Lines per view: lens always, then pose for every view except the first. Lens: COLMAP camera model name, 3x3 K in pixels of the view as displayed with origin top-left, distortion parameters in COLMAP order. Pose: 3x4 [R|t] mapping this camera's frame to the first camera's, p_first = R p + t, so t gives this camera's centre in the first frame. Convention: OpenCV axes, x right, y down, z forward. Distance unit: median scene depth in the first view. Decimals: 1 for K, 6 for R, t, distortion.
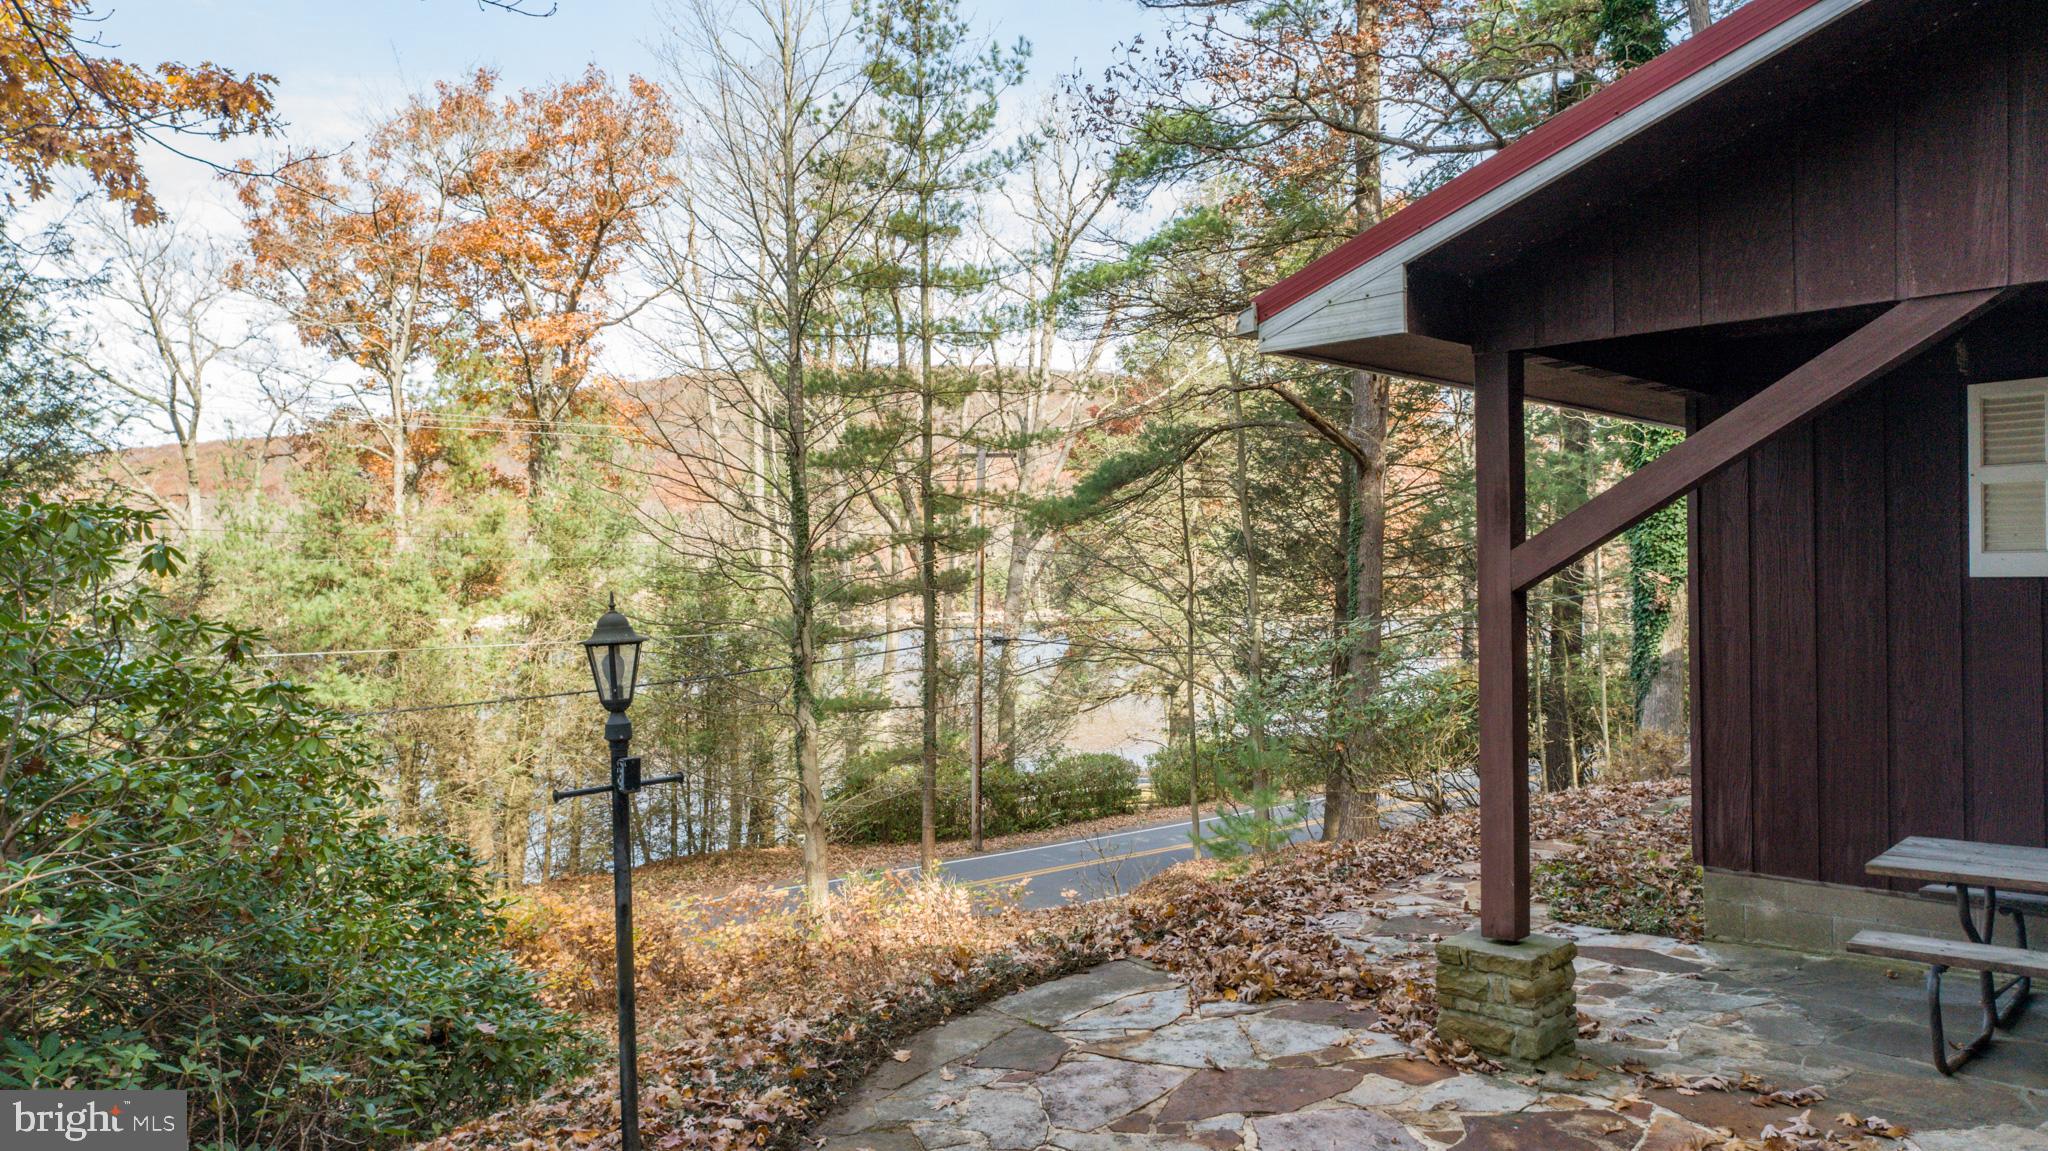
lens RADIAL K [[1394.8, 0, 1024.0], [0, 1394.8, 575.5], [0, 0, 1]] dist [-0.003010, 0.009315]
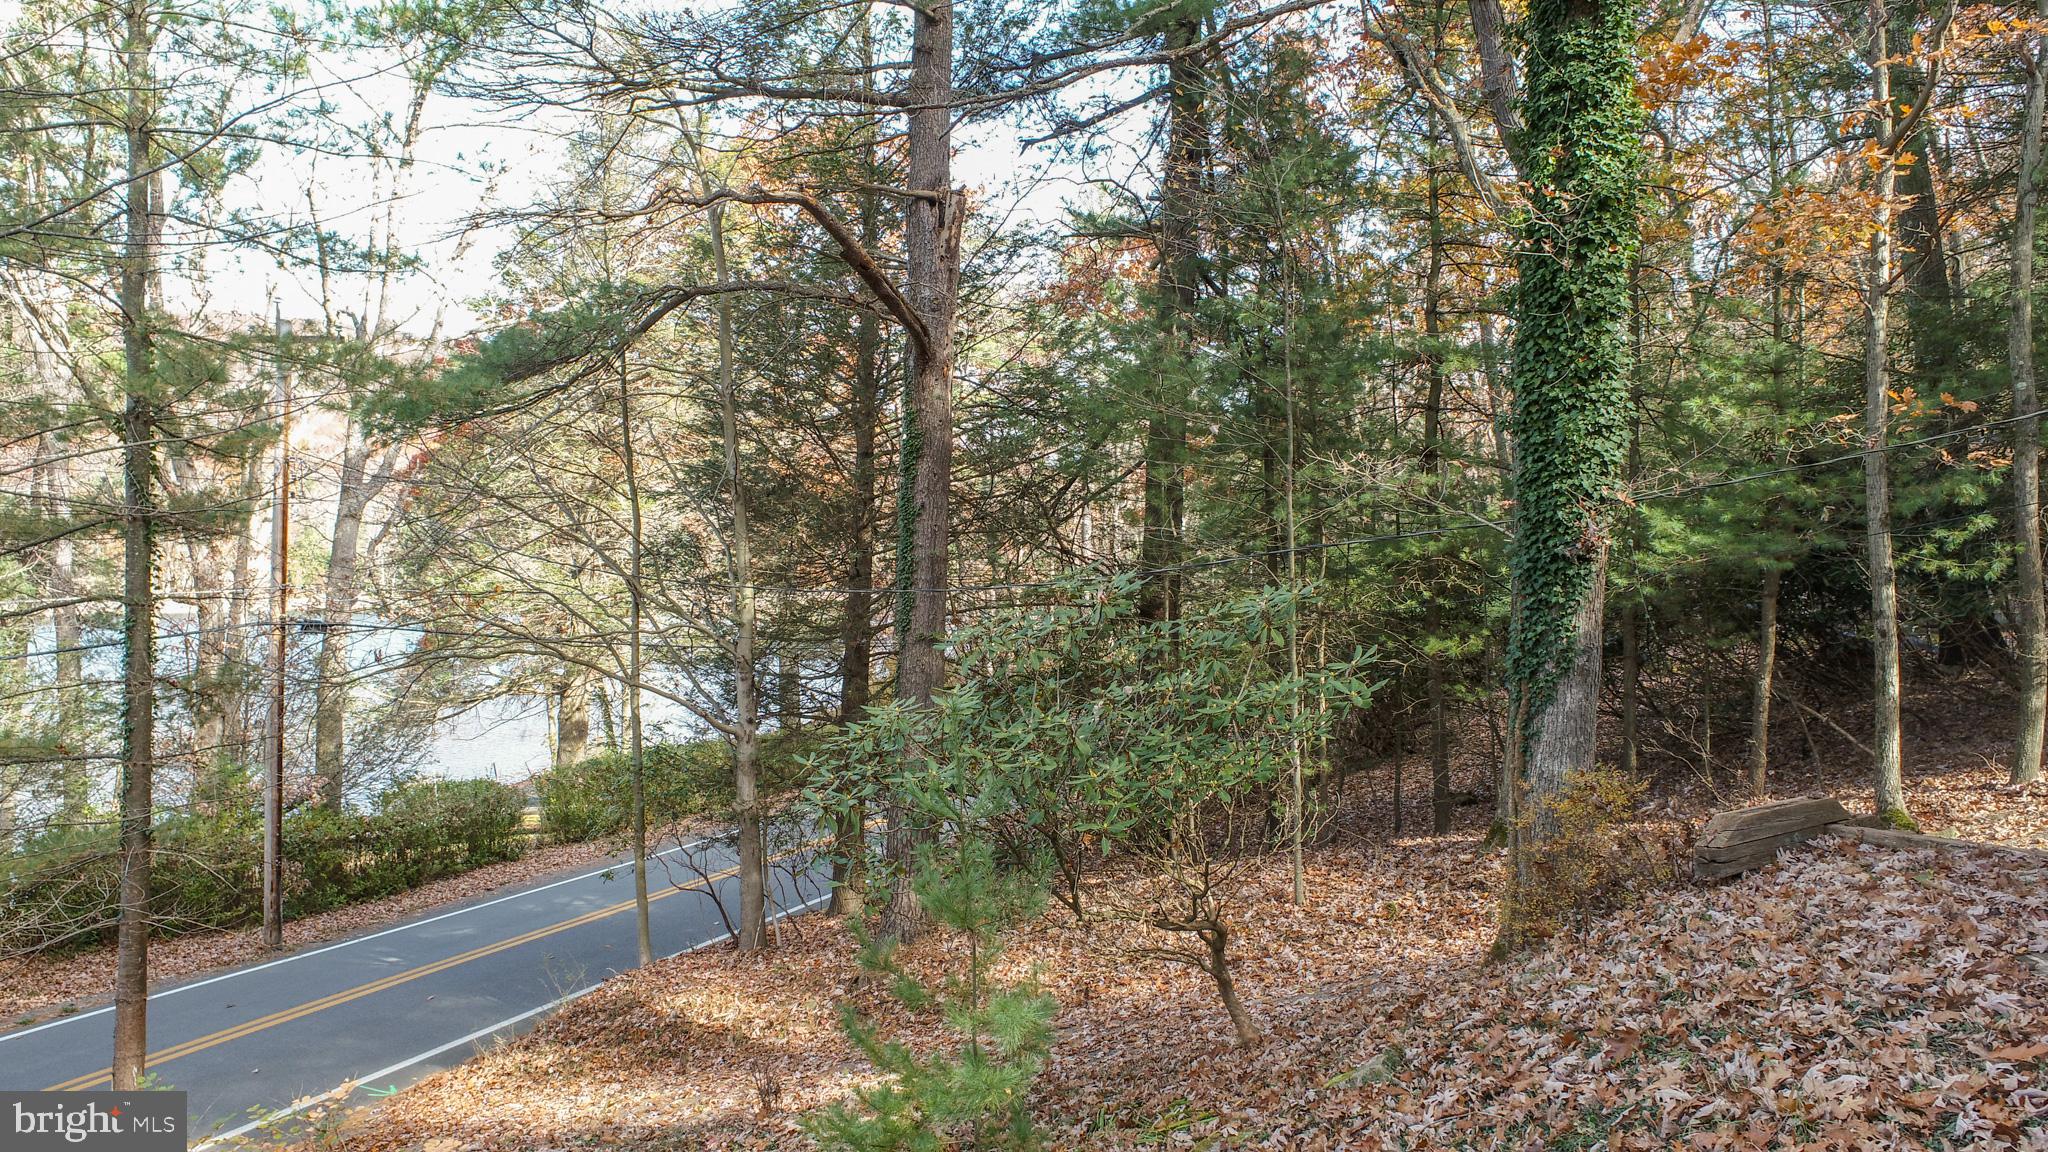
lens RADIAL K [[1402.3, 0, 1024.0], [0, 1402.3, 576.0], [0, 0, 1]] dist [-0.003886, 0.000436]
pose [[0.904689, 0.008813, 0.425981, 0.004445], [-0.012890, 0.999895, 0.006689, 0.017972], [-0.425877, -0.011543, 0.904707, 0.331844]]
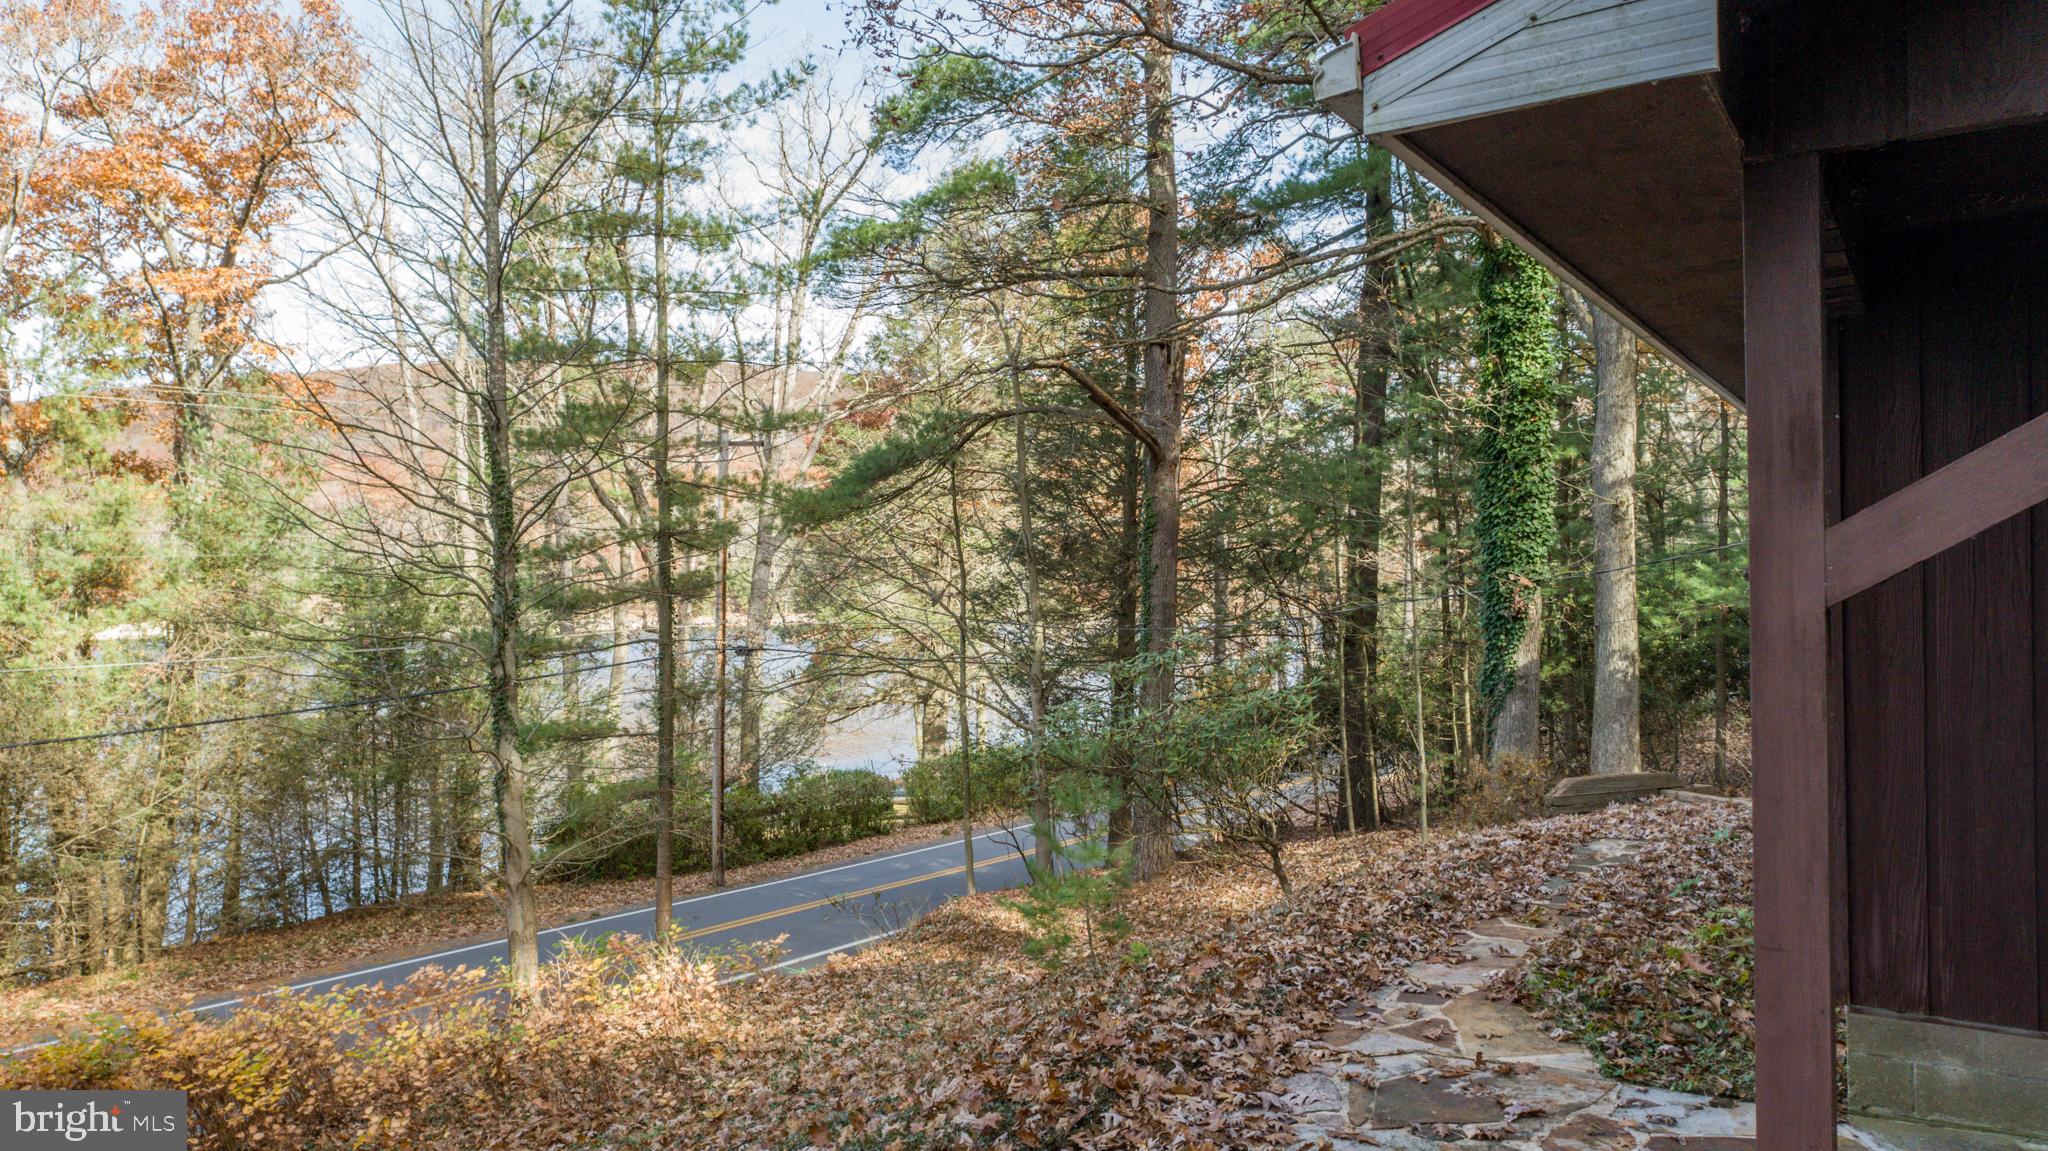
lens RADIAL K [[1394.8, 0, 1024.0], [0, 1394.8, 575.5], [0, 0, 1]] dist [-0.003010, 0.009315]
pose [[0.982659, 0.000482, 0.185423, -0.009060], [-0.000130, 0.999998, -0.001907, 0.000071], [-0.185424, 0.001850, 0.982657, 0.106966]]
